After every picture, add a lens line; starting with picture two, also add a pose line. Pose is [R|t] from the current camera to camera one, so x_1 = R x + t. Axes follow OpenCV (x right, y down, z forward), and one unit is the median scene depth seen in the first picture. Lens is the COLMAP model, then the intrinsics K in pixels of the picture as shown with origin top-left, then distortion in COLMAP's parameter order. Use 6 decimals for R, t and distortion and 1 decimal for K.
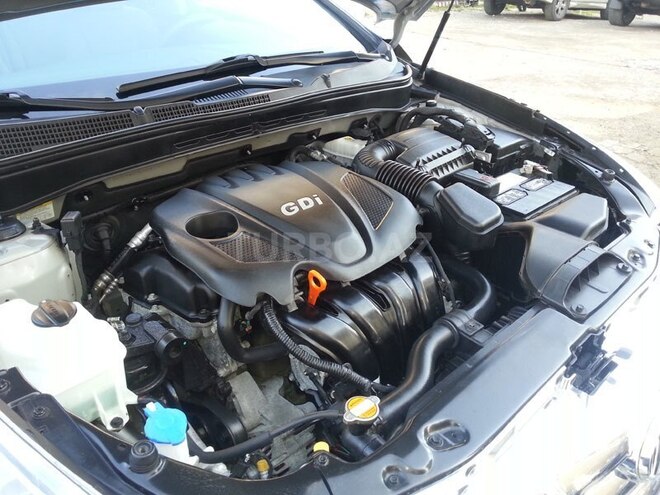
lens RADIAL K [[543.9, 0, 330.0], [0, 543.9, 247.5], [0, 0, 1]] dist [-0.011062, 0.002812]
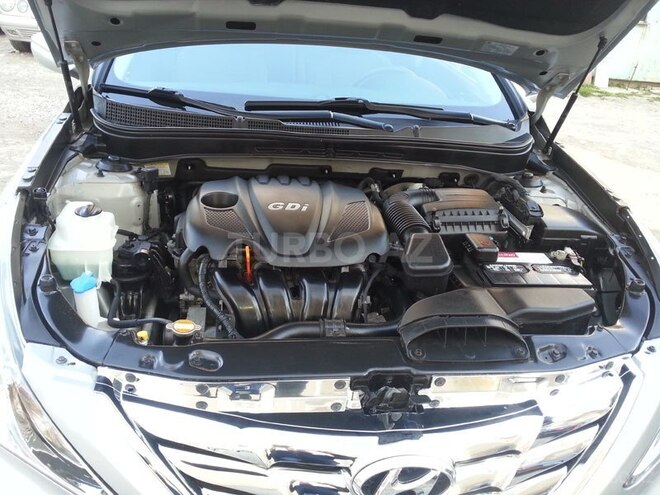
lens RADIAL K [[550.0, 0, 330.0], [0, 550.0, 247.5], [0, 0, 1]] dist [0.014523, 0.003498]
pose [[0.815039, 0.300037, -0.495671, 0.520507], [-0.341386, 0.939893, 0.007585, -0.022164], [0.468153, 0.163034, 0.868477, -0.066277]]
